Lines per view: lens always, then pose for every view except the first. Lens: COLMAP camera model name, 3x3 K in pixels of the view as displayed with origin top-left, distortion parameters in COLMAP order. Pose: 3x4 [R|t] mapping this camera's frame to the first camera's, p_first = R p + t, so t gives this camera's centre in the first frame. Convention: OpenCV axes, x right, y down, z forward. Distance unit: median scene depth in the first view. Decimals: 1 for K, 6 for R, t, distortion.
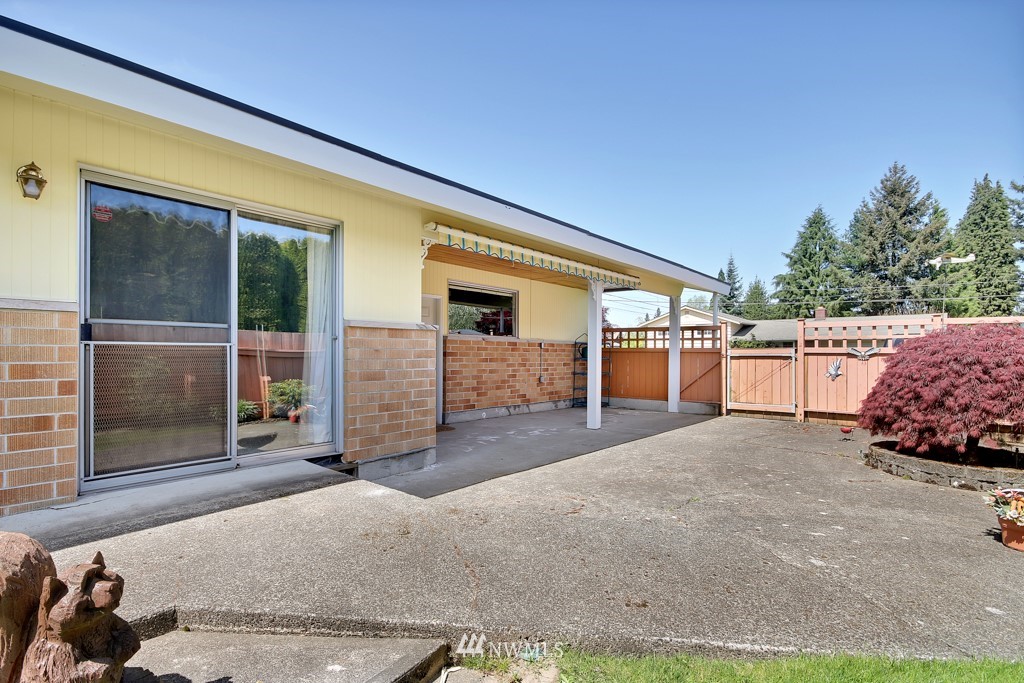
lens RADIAL K [[507.1, 0, 511.2], [0, 507.1, 355.2], [0, 0, 1]] dist [0.000187, -0.000411]
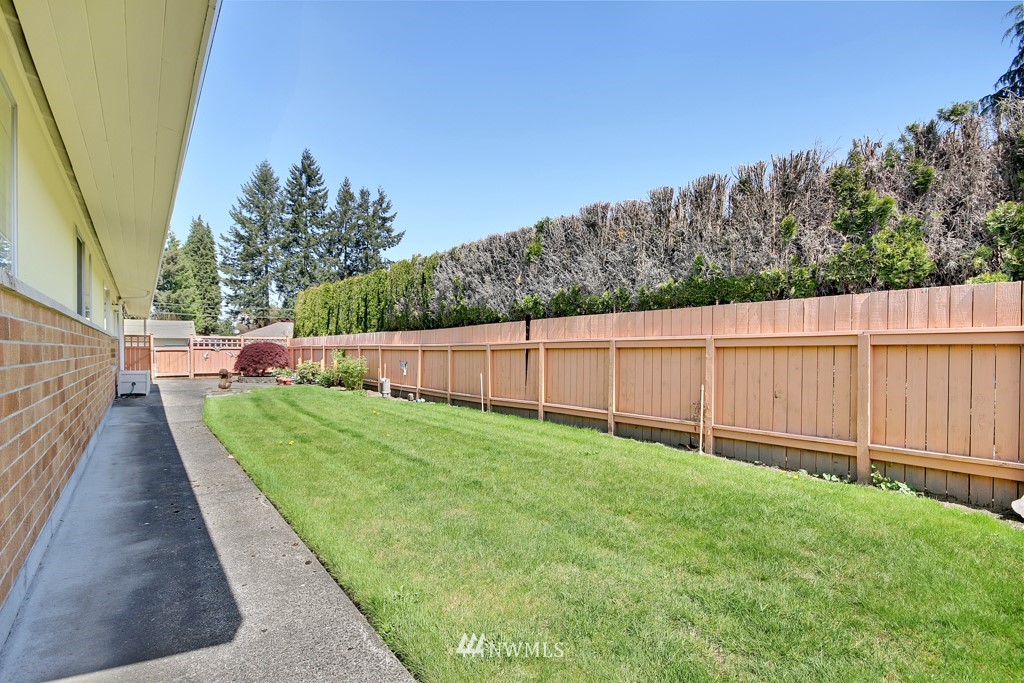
lens RADIAL K [[494.5, 0, 509.5], [0, 494.5, 354.9], [0, 0, 1]] dist [-0.003676, -0.000735]
pose [[0.236006, -0.016032, 0.971619, -0.207498], [0.004539, 0.999871, 0.015396, -0.000821], [-0.971741, 0.000777, 0.236049, -0.153043]]
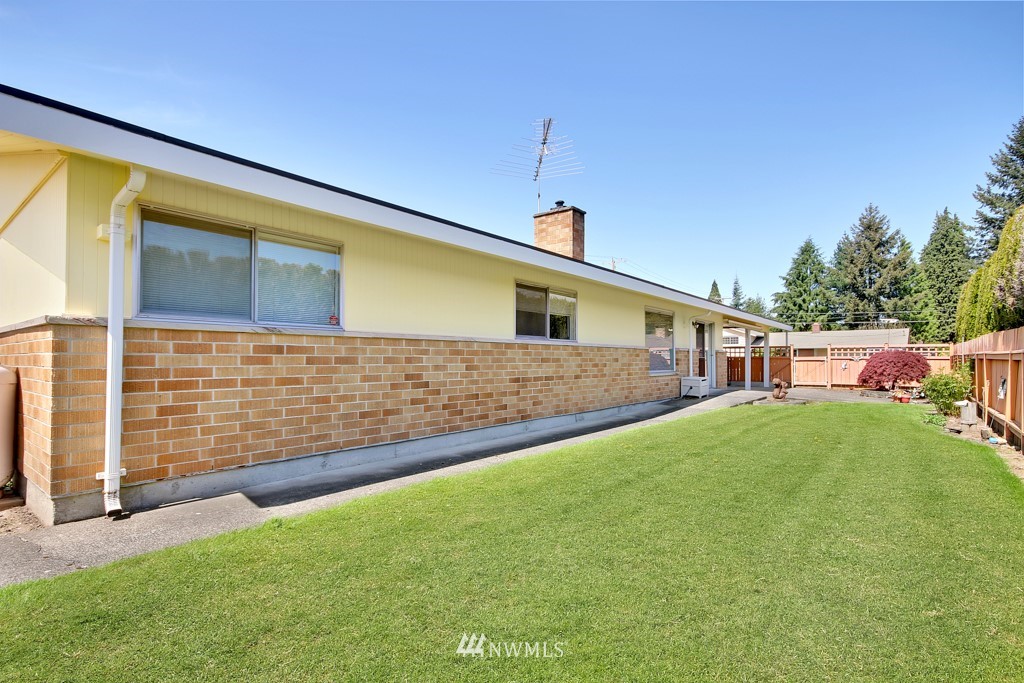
lens RADIAL K [[494.5, 0, 509.5], [0, 494.5, 354.9], [0, 0, 1]] dist [-0.003676, -0.000735]
pose [[0.999913, -0.003967, 0.012568, -0.144721], [0.004115, 0.999922, -0.011772, -0.000229], [-0.012520, 0.011823, 0.999852, -0.194552]]
